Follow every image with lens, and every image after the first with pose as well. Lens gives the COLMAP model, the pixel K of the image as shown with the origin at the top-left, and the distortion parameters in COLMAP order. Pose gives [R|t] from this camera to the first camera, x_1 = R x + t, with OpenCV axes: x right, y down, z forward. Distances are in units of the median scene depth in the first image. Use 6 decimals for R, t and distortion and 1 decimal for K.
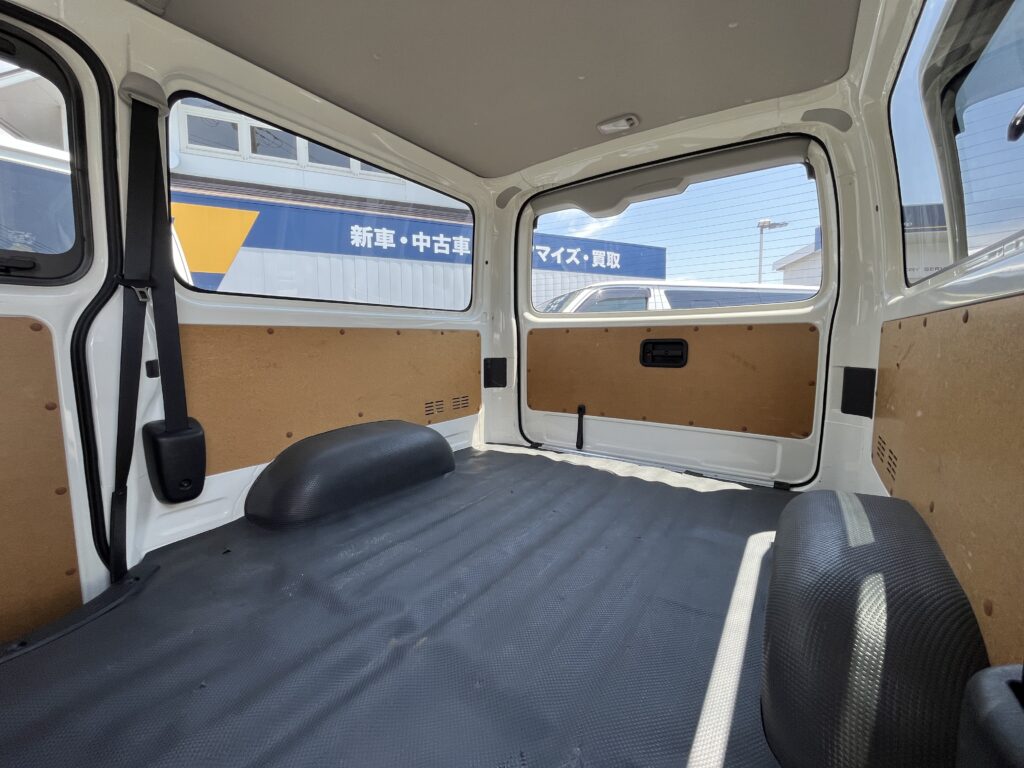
lens RADIAL K [[412.2, 0, 511.0], [0, 412.2, 382.0], [0, 0, 1]] dist [0.001048, 0.000062]
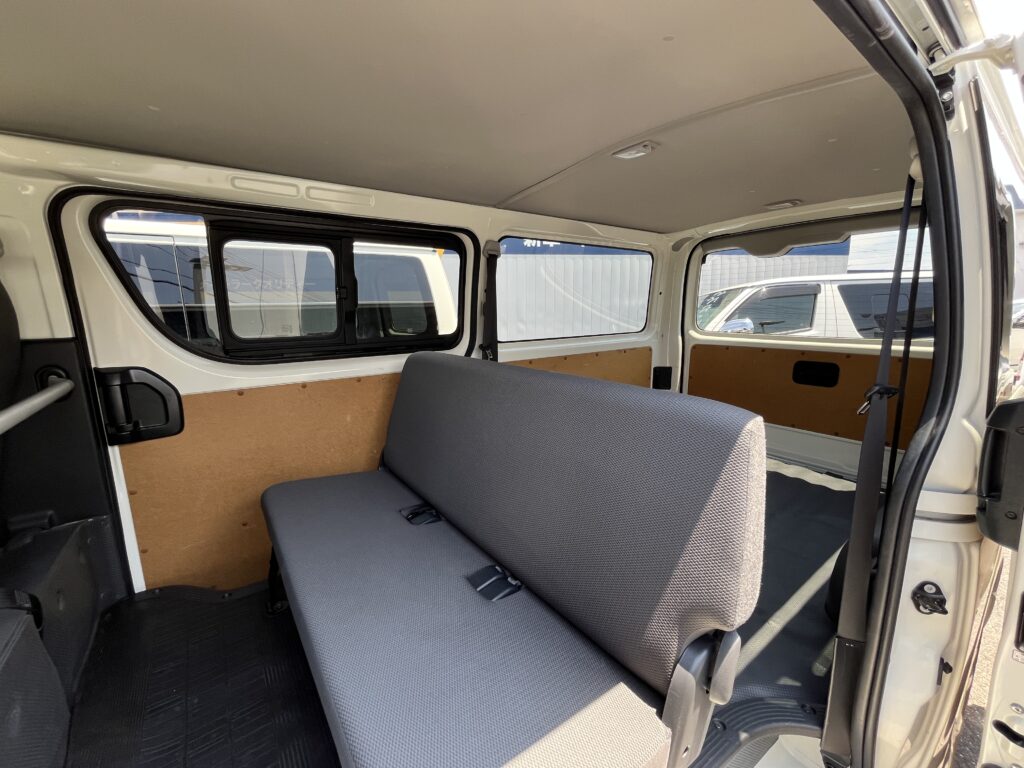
lens RADIAL K [[412.2, 0, 515.0], [0, 412.2, 382.6], [0, 0, 1]] dist [0.001048, 0.000062]
pose [[0.947874, 0.046599, -0.315220, -0.070938], [-0.022179, 0.996498, 0.080621, -0.107589], [0.317873, -0.069427, 0.945588, -0.369674]]
